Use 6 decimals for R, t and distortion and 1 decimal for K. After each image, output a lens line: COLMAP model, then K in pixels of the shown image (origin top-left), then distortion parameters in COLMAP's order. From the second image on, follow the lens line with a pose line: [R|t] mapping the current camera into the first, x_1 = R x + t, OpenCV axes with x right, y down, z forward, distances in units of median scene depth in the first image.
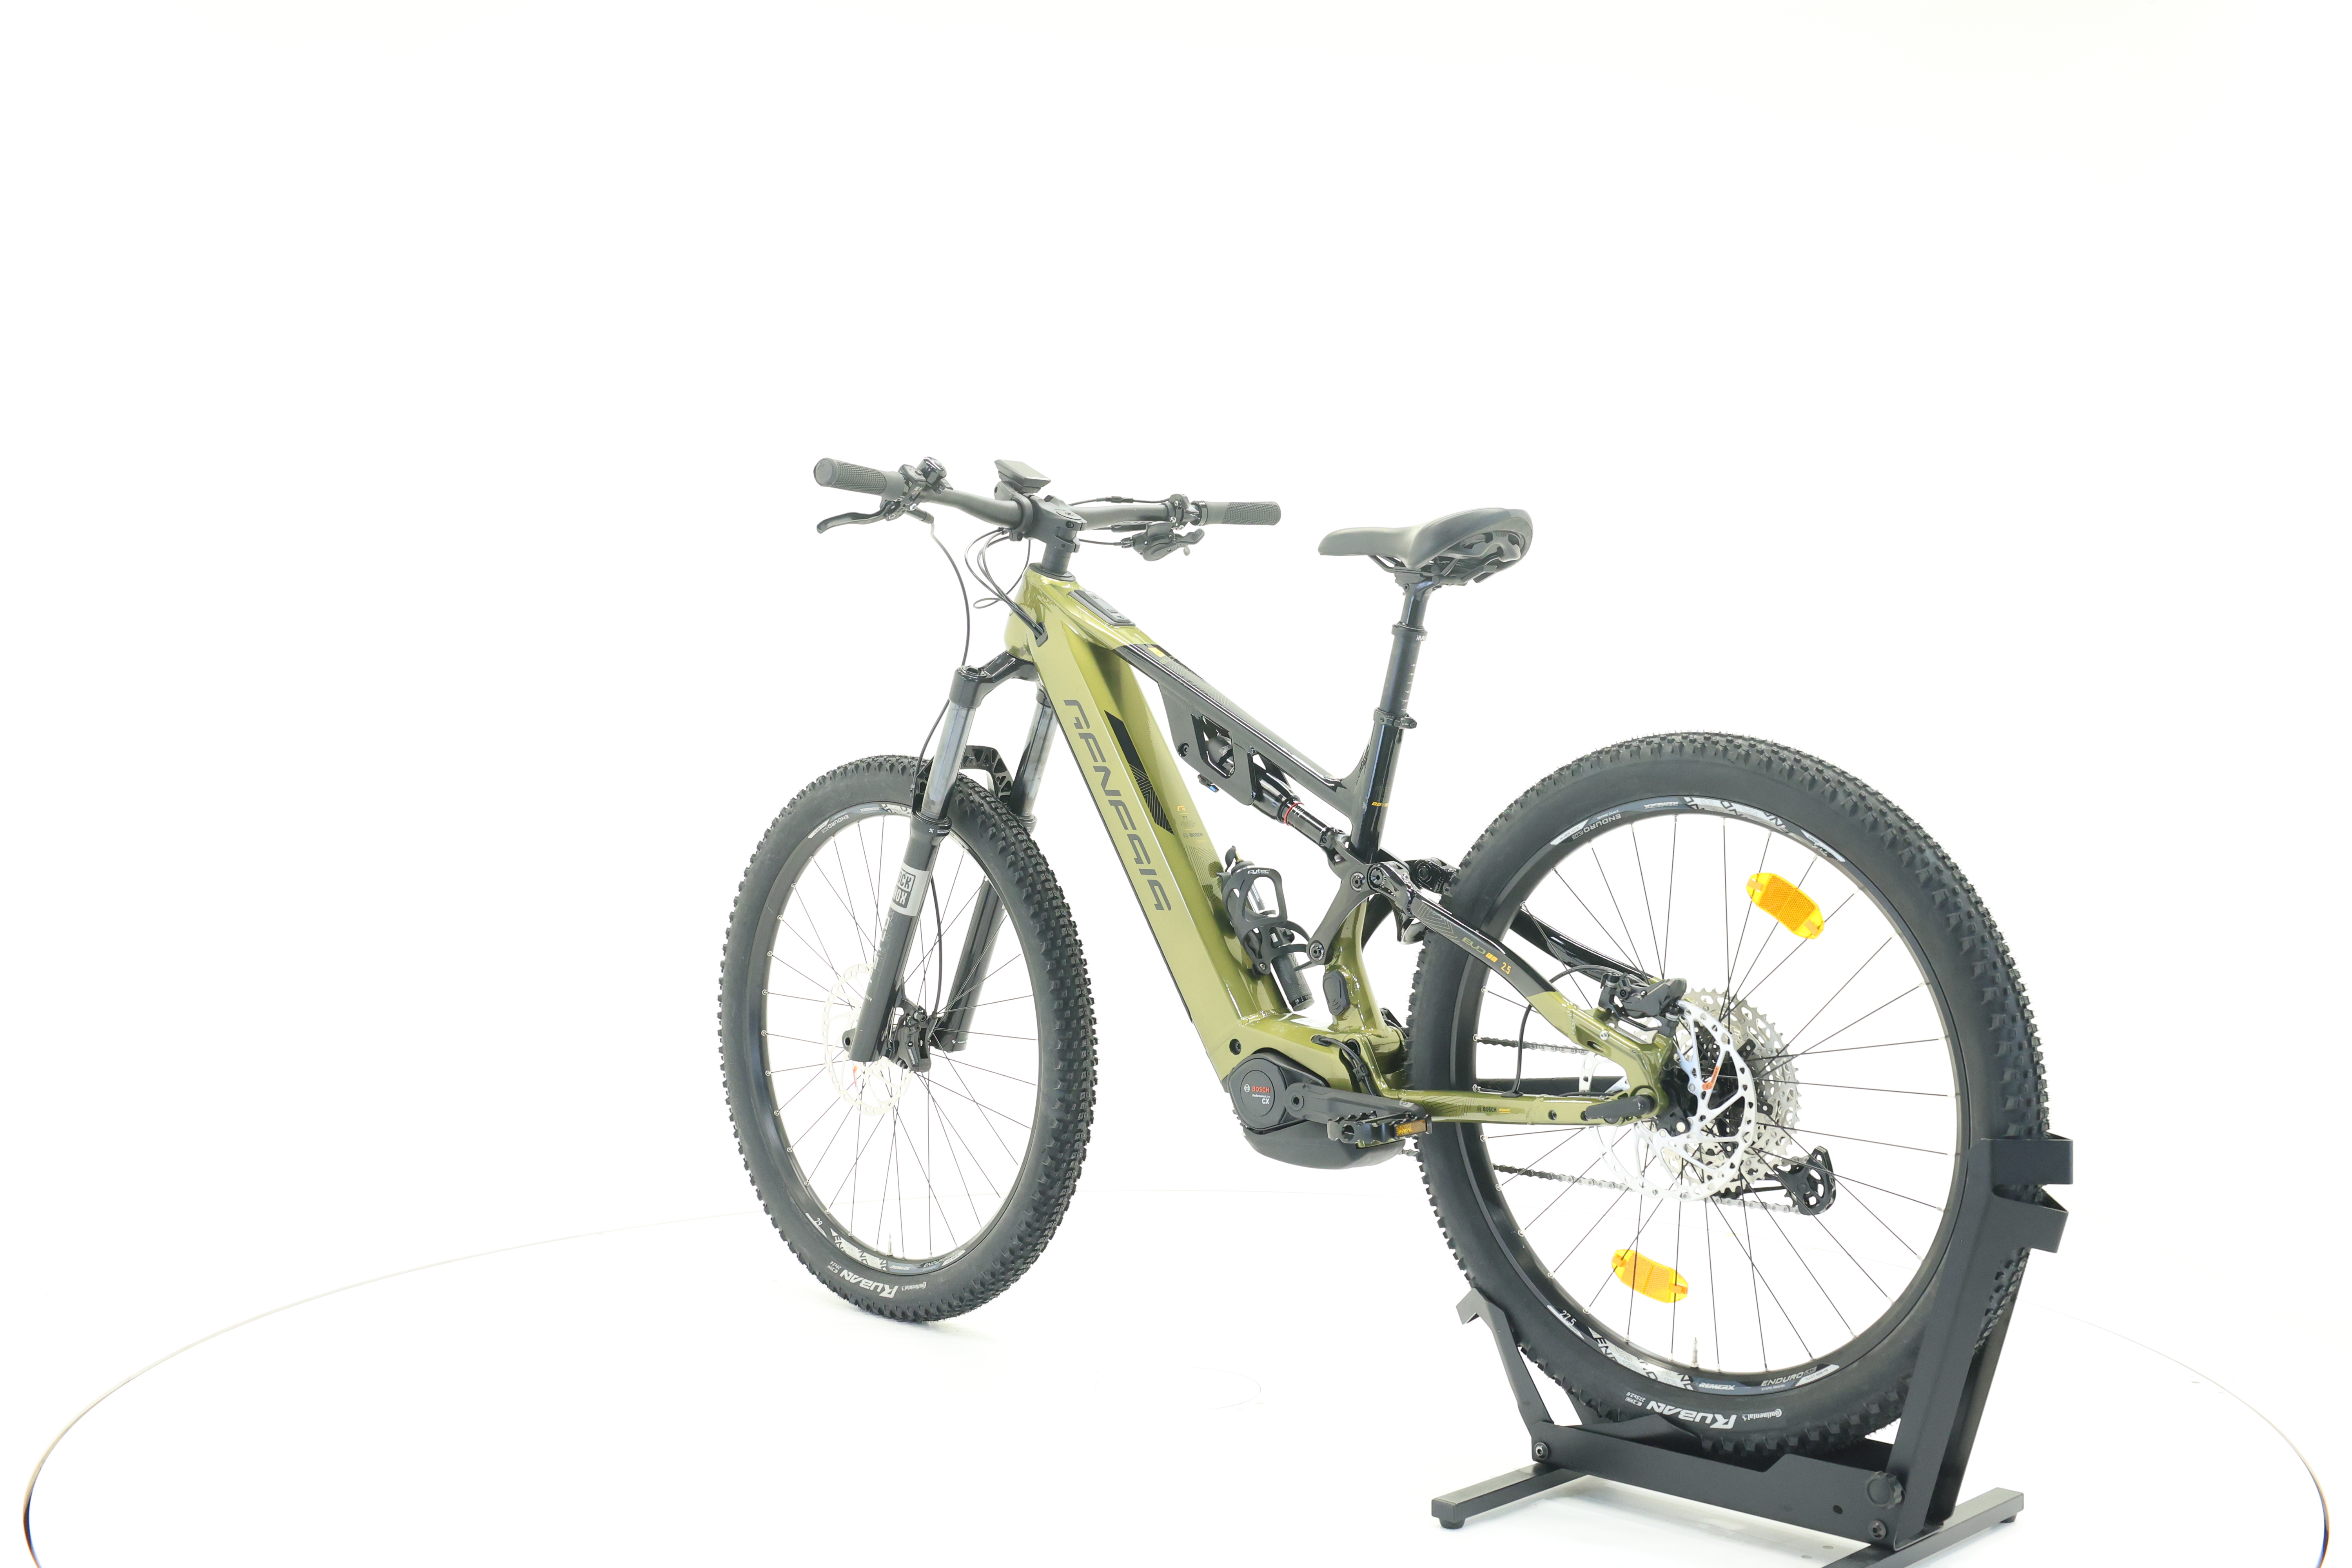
lens RADIAL K [[2487.5, 0, 1190.1], [0, 2487.5, 777.8], [0, 0, 1]] dist [0.025407, 0.000000]
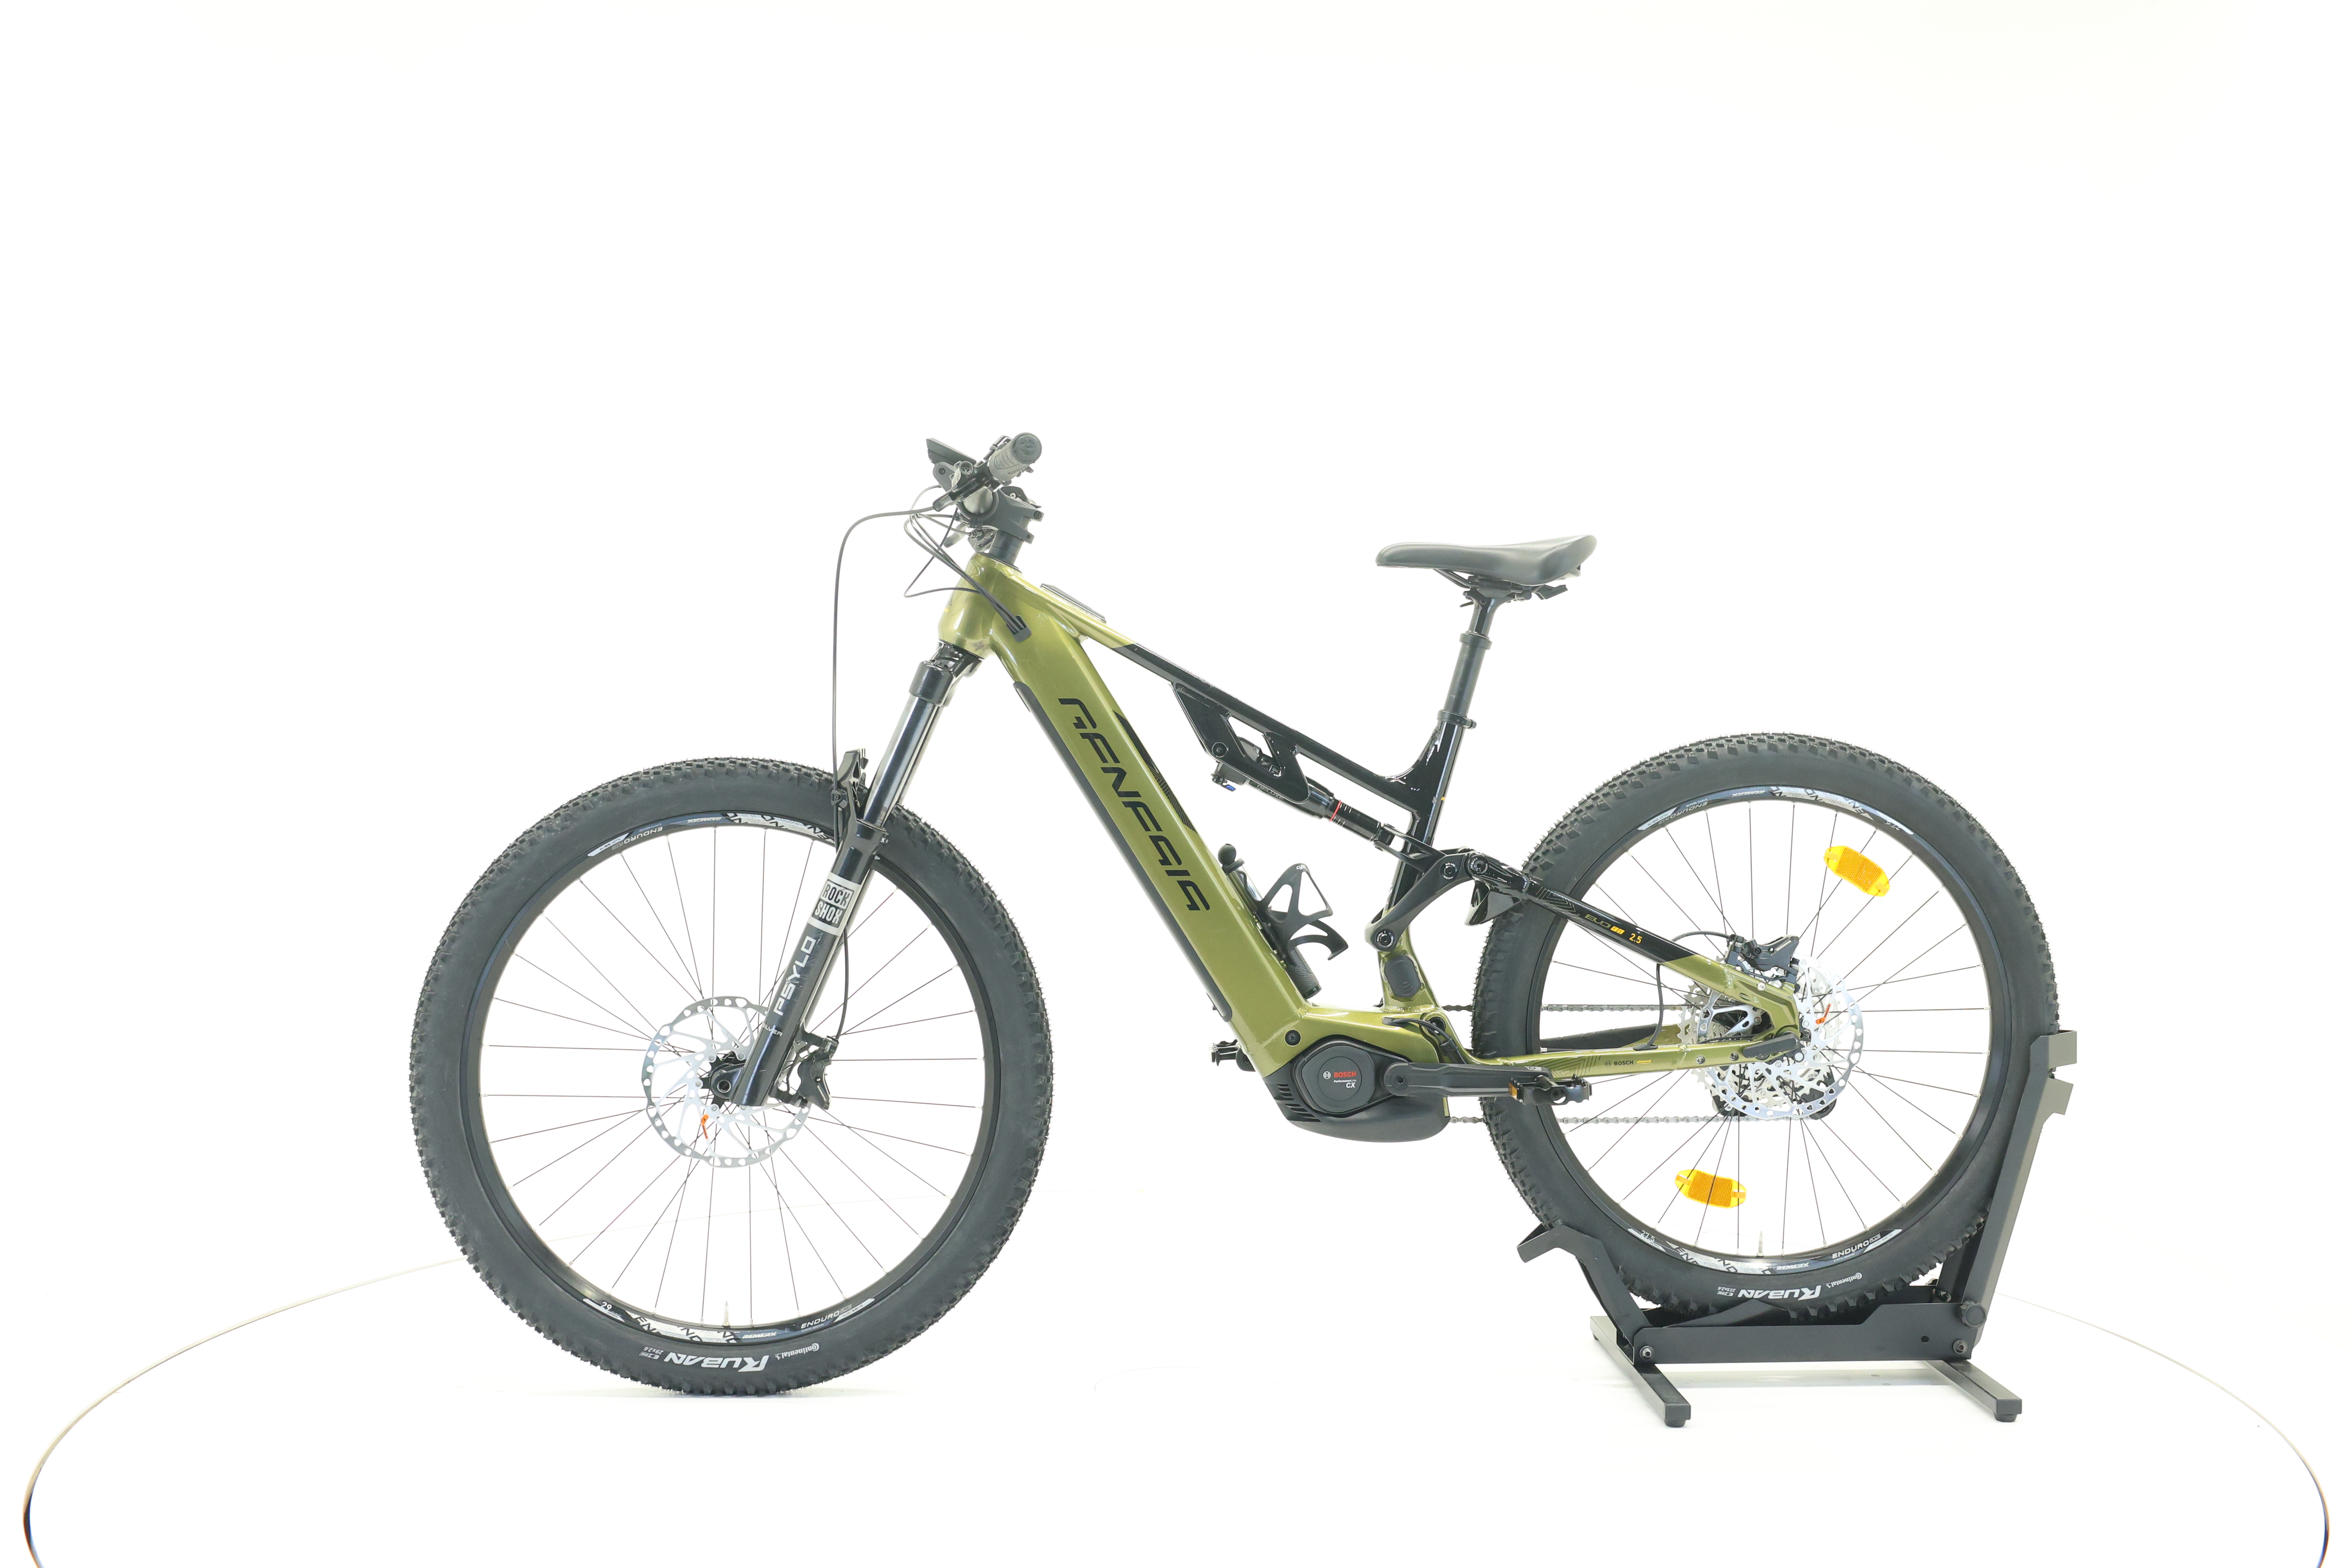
lens RADIAL K [[2487.5, 0, 1184.0], [0, 2487.5, 801.2], [0, 0, 1]] dist [0.025407, 0.000000]
pose [[0.685996, -0.013117, 0.727487, -0.789659], [0.013661, 0.999893, 0.005147, 0.004371], [-0.727477, 0.006407, 0.686102, 0.335839]]
